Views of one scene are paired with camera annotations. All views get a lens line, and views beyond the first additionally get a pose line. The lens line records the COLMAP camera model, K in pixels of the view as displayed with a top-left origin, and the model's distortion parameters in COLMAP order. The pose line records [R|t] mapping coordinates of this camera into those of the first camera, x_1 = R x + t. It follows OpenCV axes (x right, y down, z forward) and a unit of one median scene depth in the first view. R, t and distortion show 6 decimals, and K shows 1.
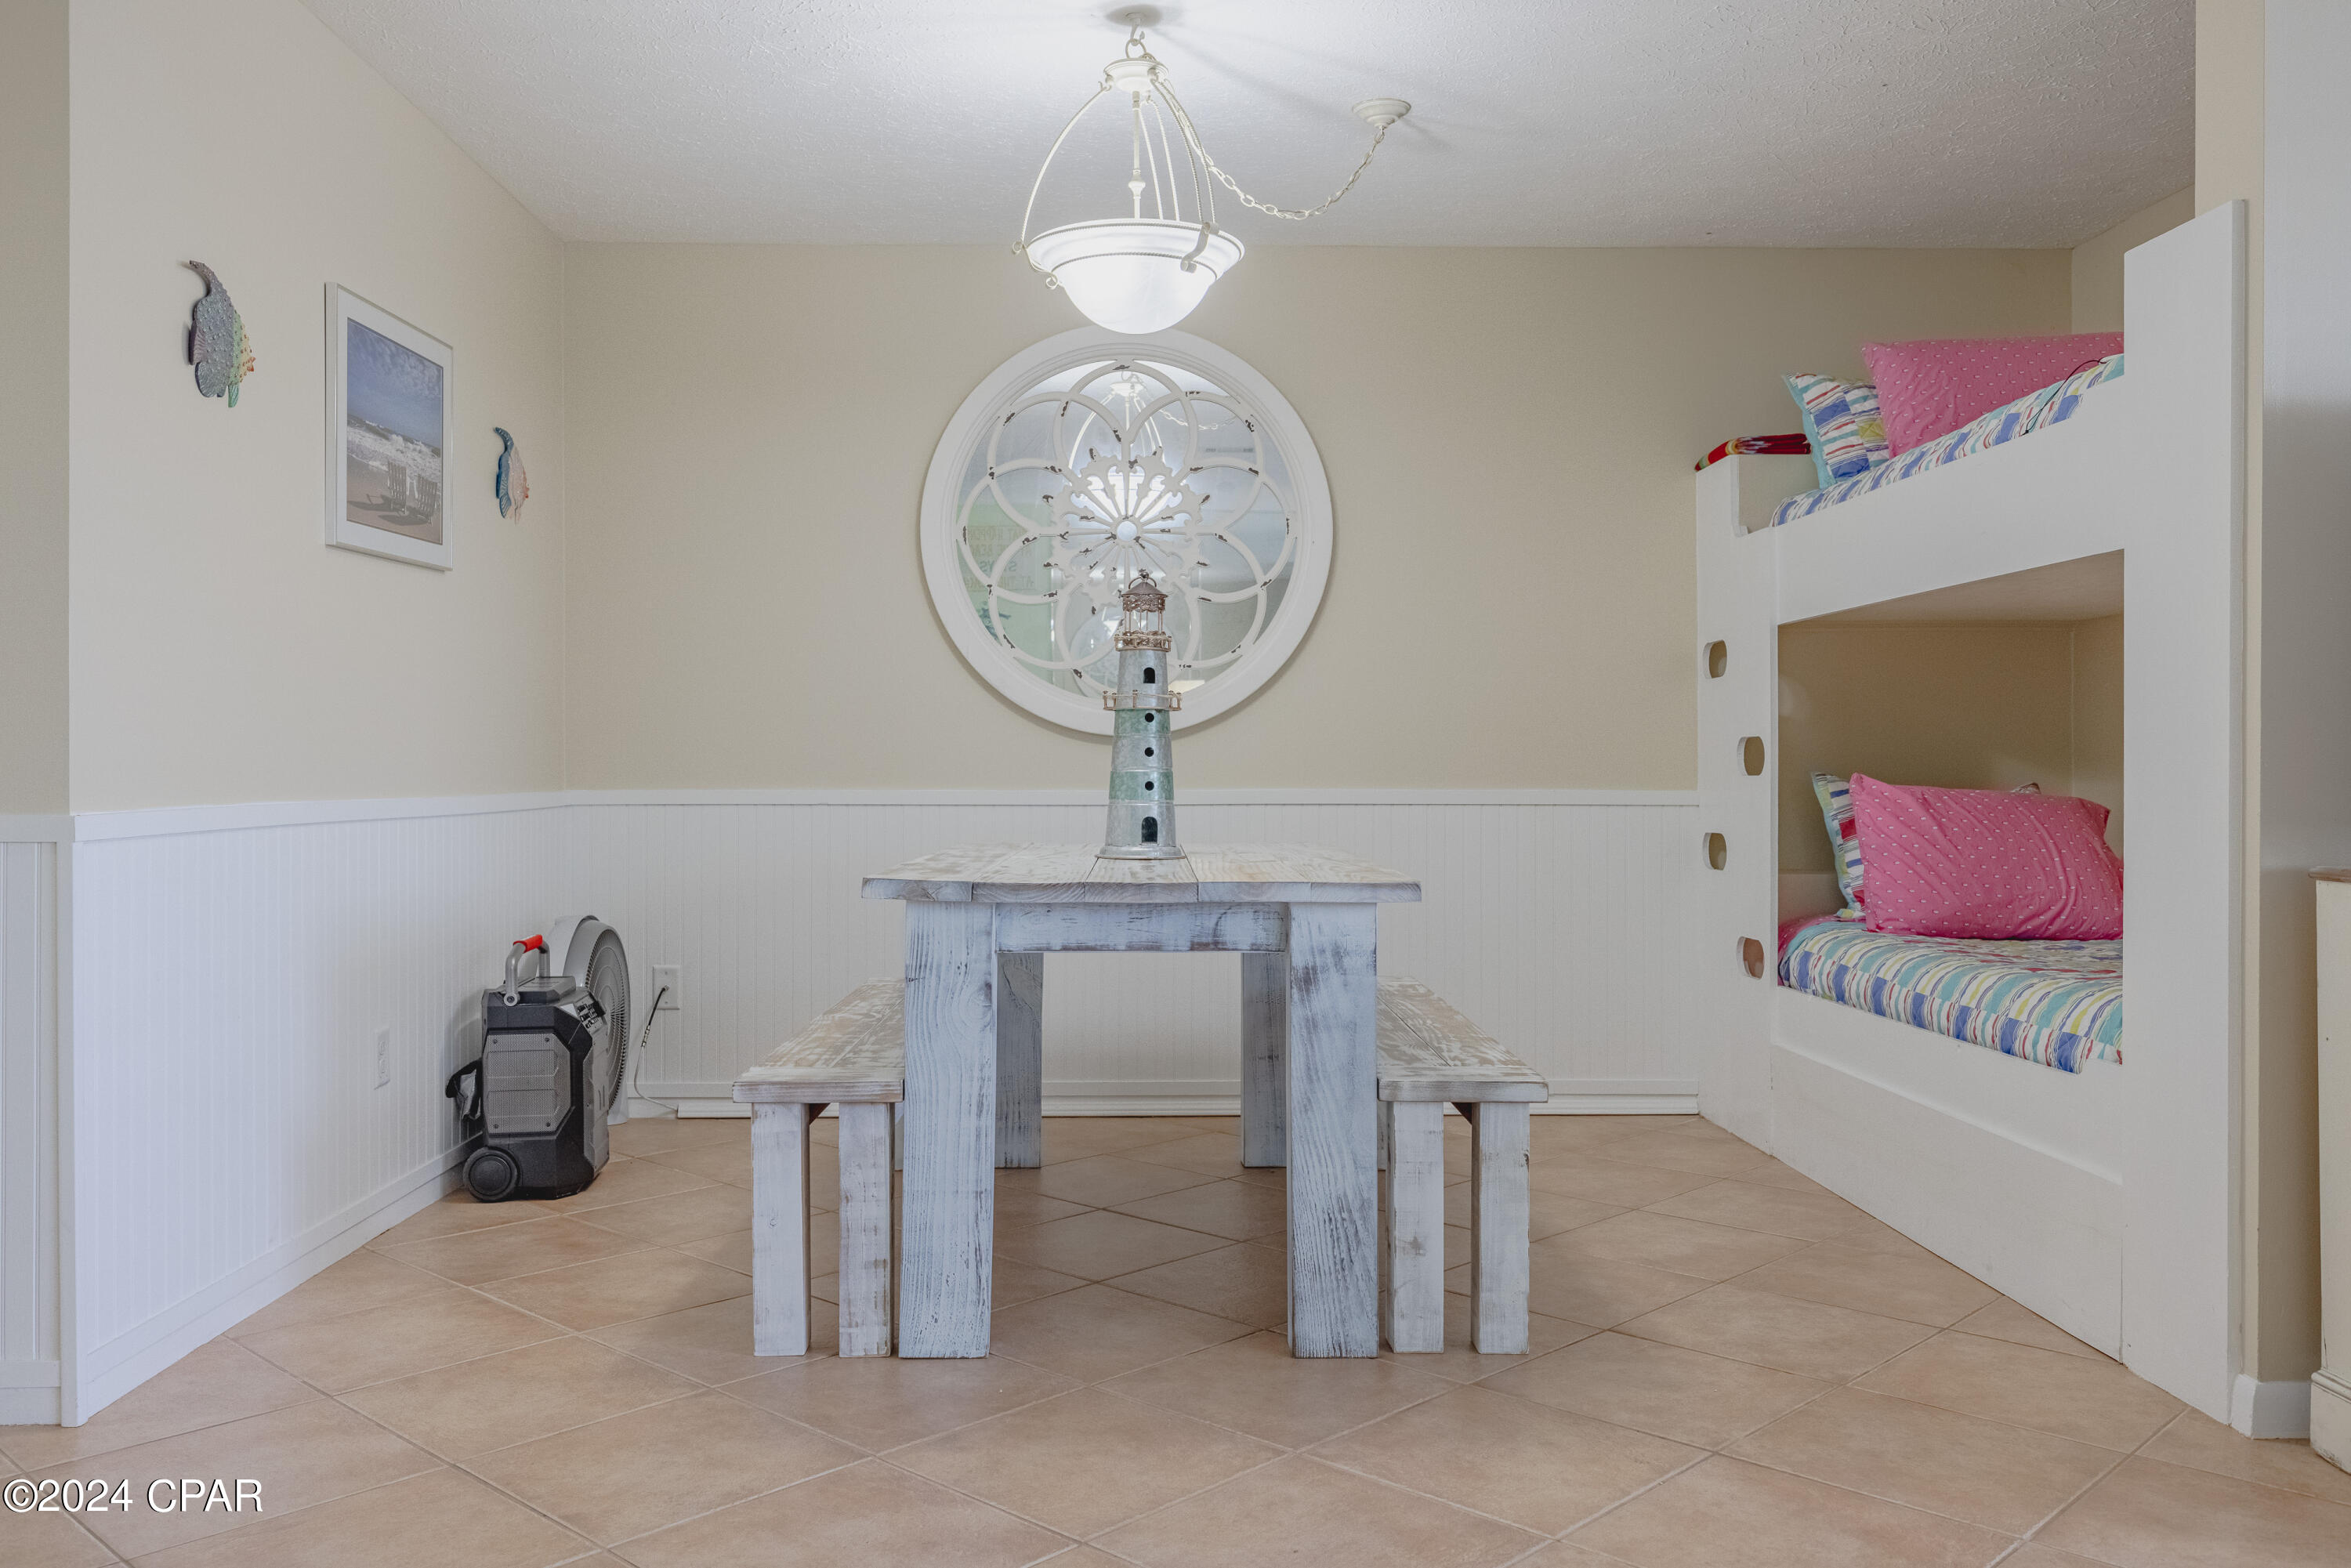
lens RADIAL K [[1897.6, 0, 1176.2], [0, 1897.6, 781.9], [0, 0, 1]] dist [-0.000755, 0.000157]
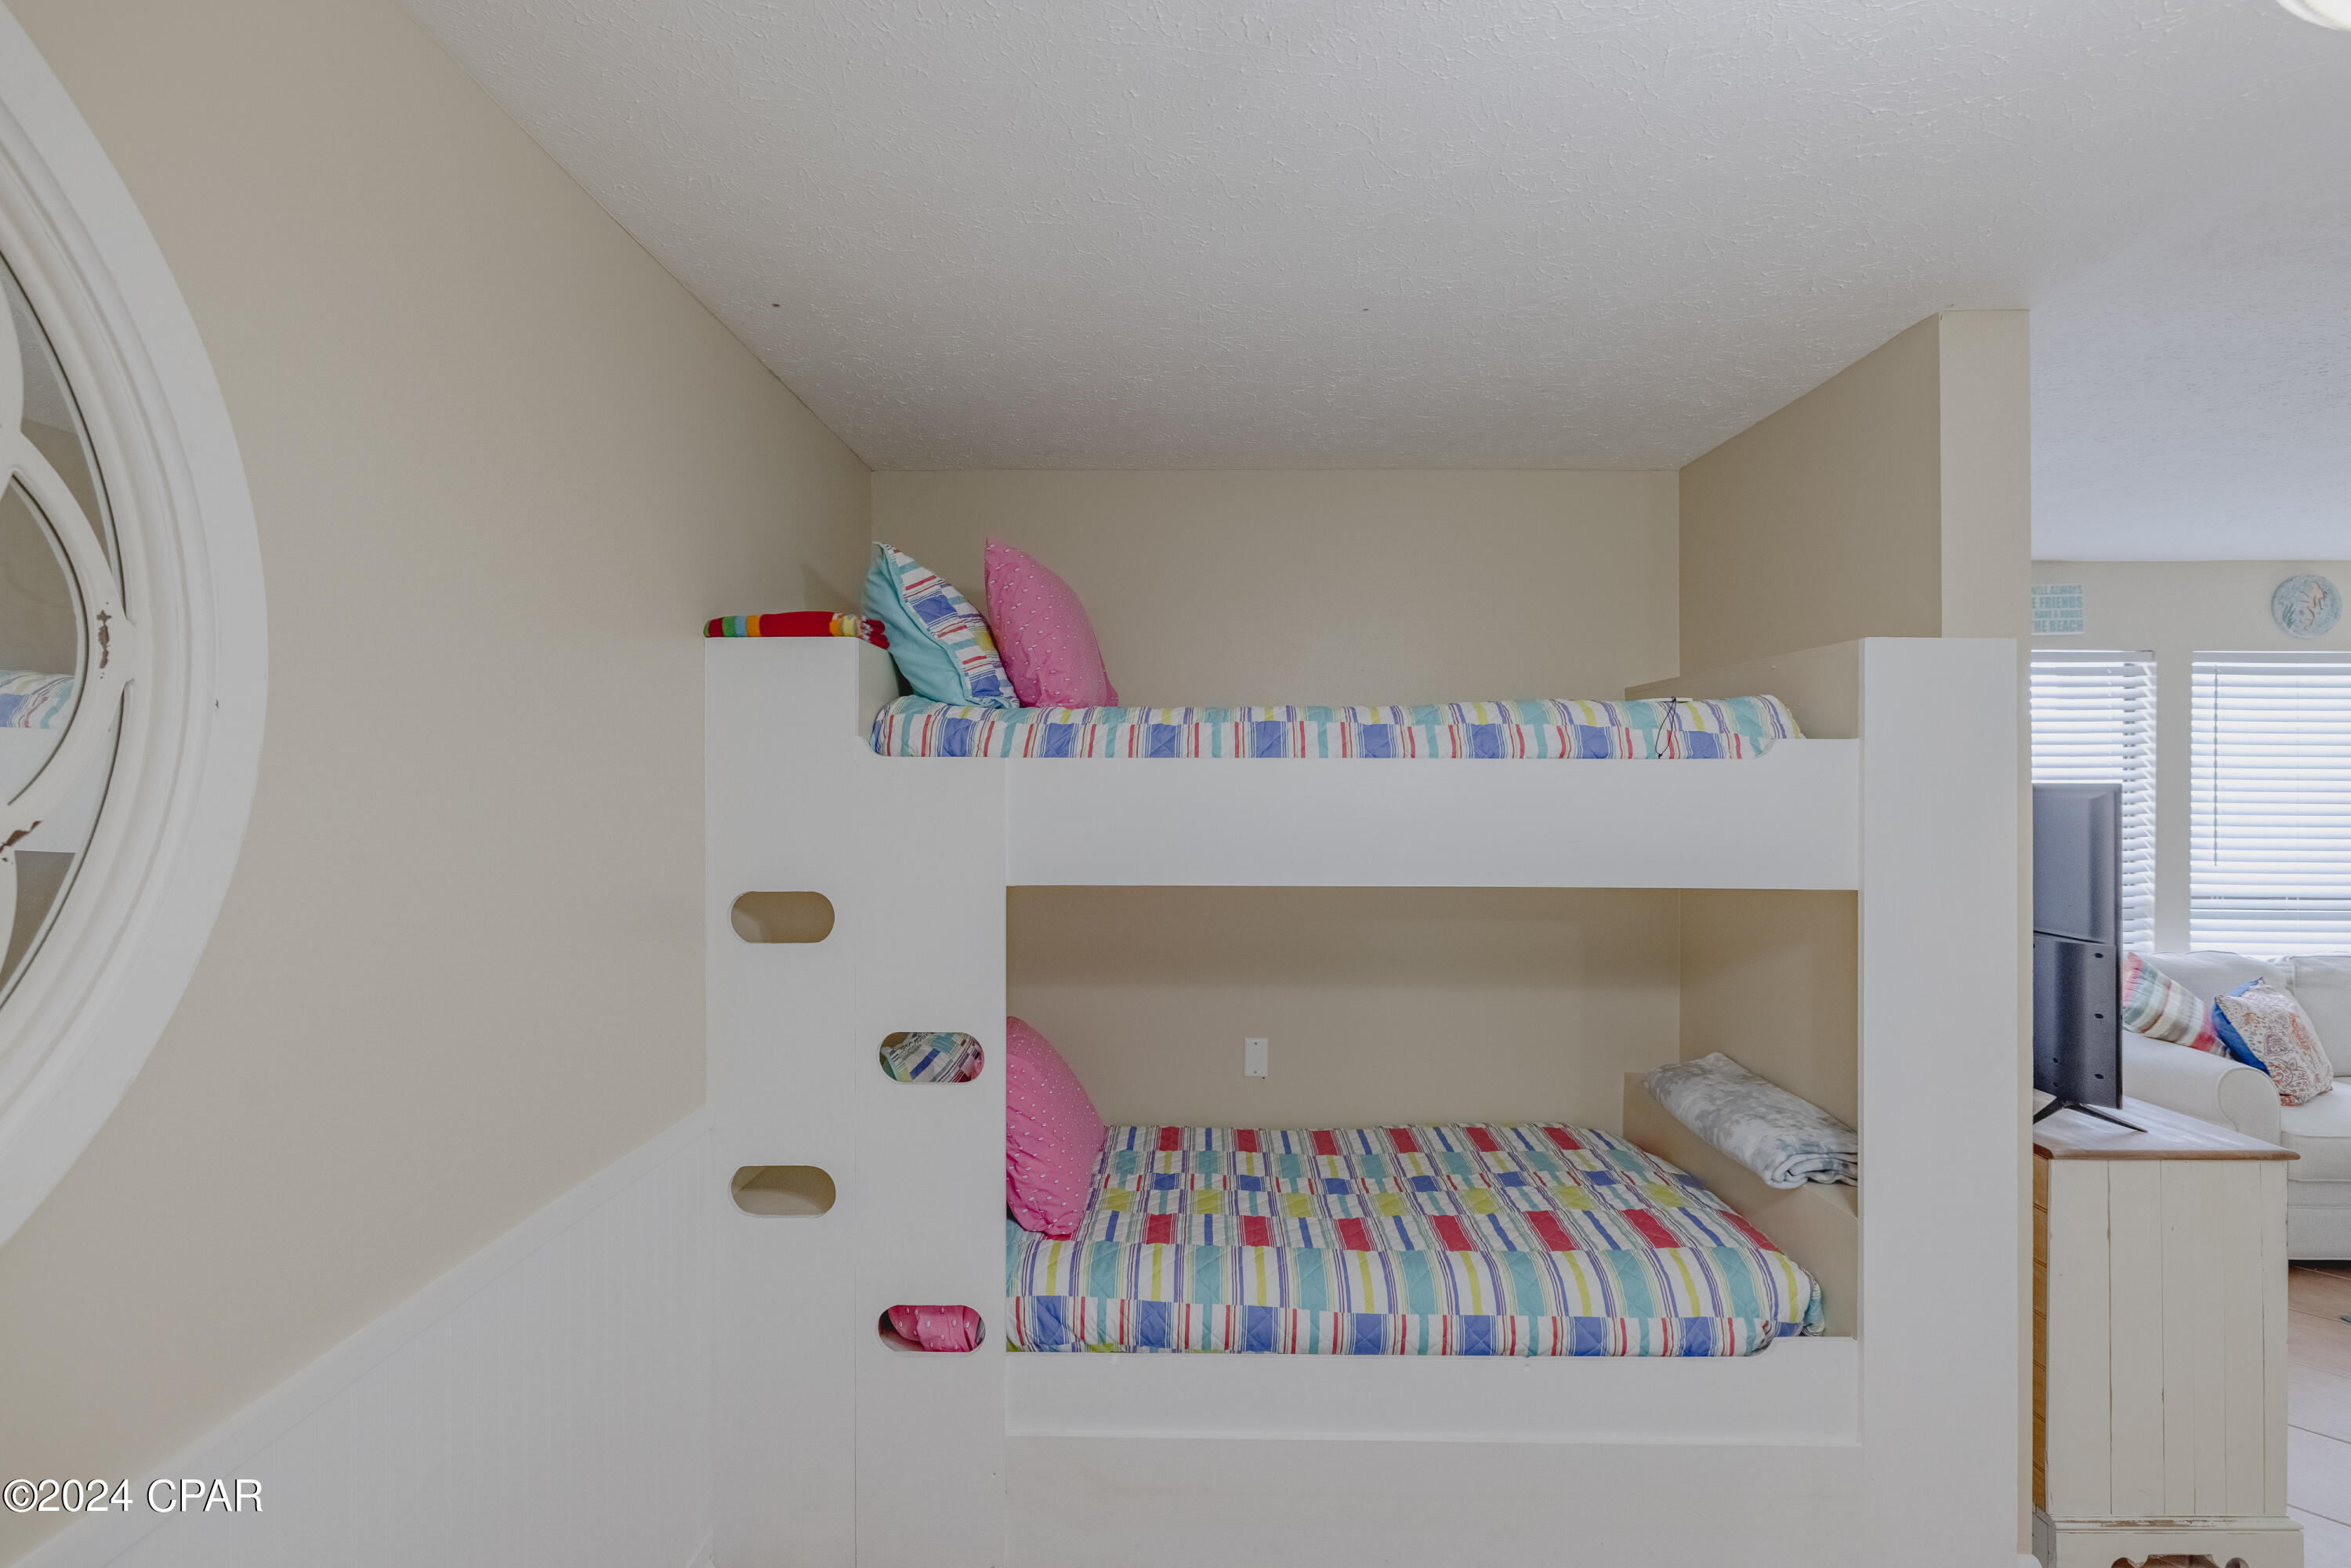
lens RADIAL K [[1079.0, 0, 1170.6], [0, 1079.0, 788.2], [0, 0, 1]] dist [-0.000824, -0.000226]
pose [[0.025955, 0.009133, 0.999621, -0.112557], [0.001709, 0.999956, -0.009180, -0.112867], [-0.999662, 0.001946, 0.025938, 0.884303]]
